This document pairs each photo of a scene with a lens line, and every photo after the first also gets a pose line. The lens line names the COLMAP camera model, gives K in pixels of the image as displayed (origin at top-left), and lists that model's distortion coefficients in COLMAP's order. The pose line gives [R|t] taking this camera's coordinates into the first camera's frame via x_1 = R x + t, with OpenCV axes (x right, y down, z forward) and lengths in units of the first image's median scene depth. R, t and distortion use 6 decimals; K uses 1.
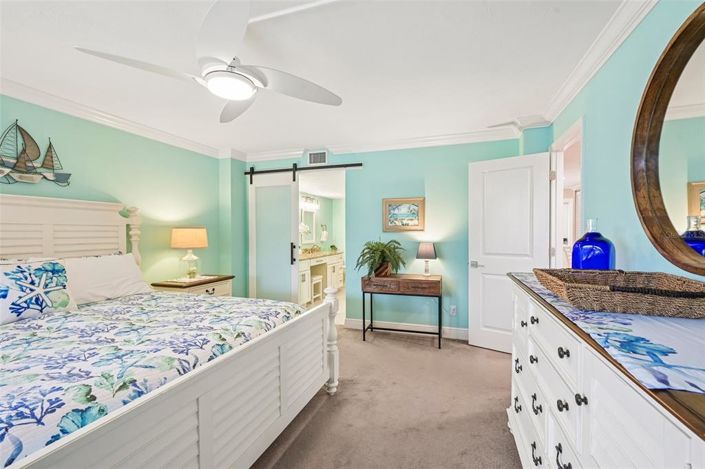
lens RADIAL K [[325.5, 0, 351.2], [0, 325.5, 233.1], [0, 0, 1]] dist [0.000329, -0.000280]
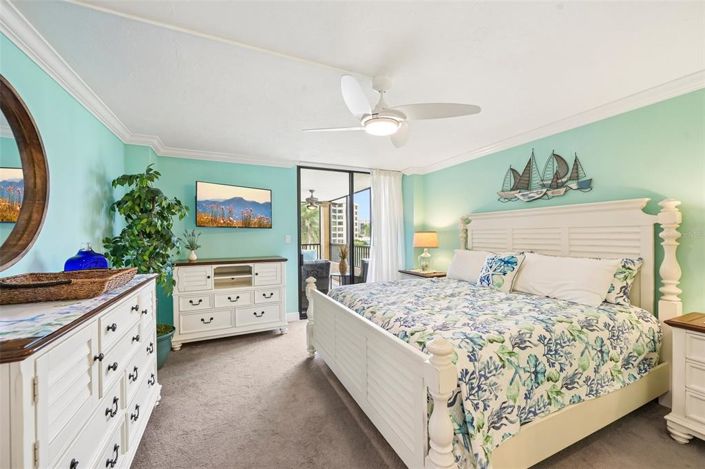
lens RADIAL K [[280.9, 0, 351.8], [0, 280.9, 236.2], [0, 0, 1]] dist [0.000372, 0.000866]
pose [[-0.733106, 0.008992, -0.680055, 0.249517], [0.006936, 0.999959, 0.005745, -0.005119], [0.680079, -0.000505, -0.733139, 0.873818]]
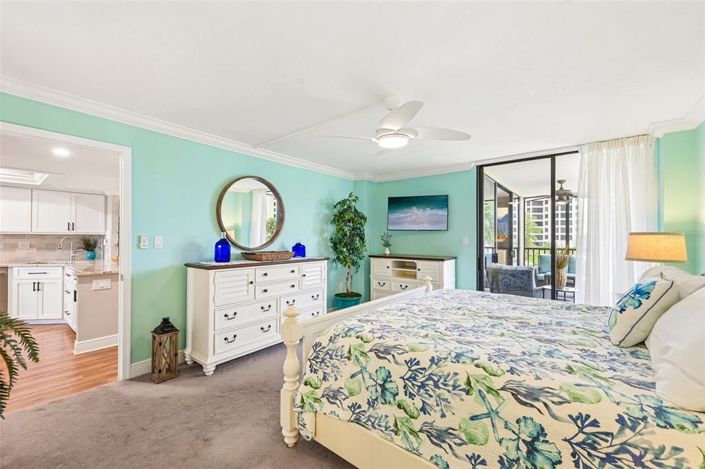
lens RADIAL K [[280.9, 0, 343.7], [0, 280.9, 234.6], [0, 0, 1]] dist [0.000372, 0.000866]
pose [[-0.932694, 0.001634, 0.360664, -0.300813], [-0.001209, 0.999970, -0.007659, -0.005355], [-0.360666, -0.007579, -0.932664, 1.125810]]
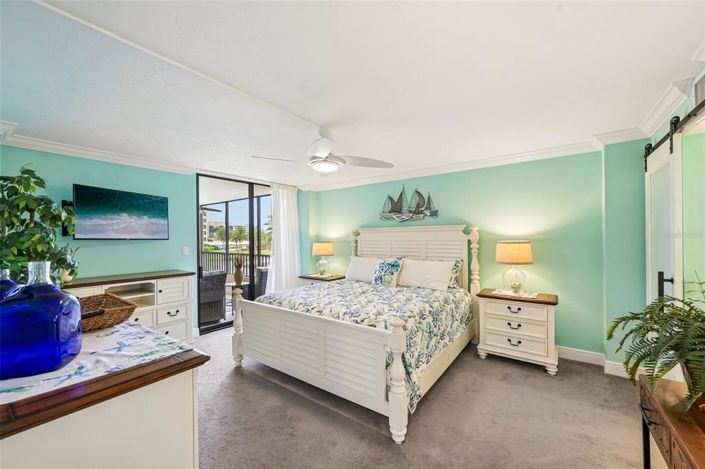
lens RADIAL K [[280.9, 0, 354.1], [0, 280.9, 234.8], [0, 0, 1]] dist [0.000372, 0.000866]
pose [[-0.309499, -0.004696, -0.950888, 0.485720], [0.008270, 0.999937, -0.007630, -0.036779], [0.950864, -0.010226, -0.309441, 0.795772]]
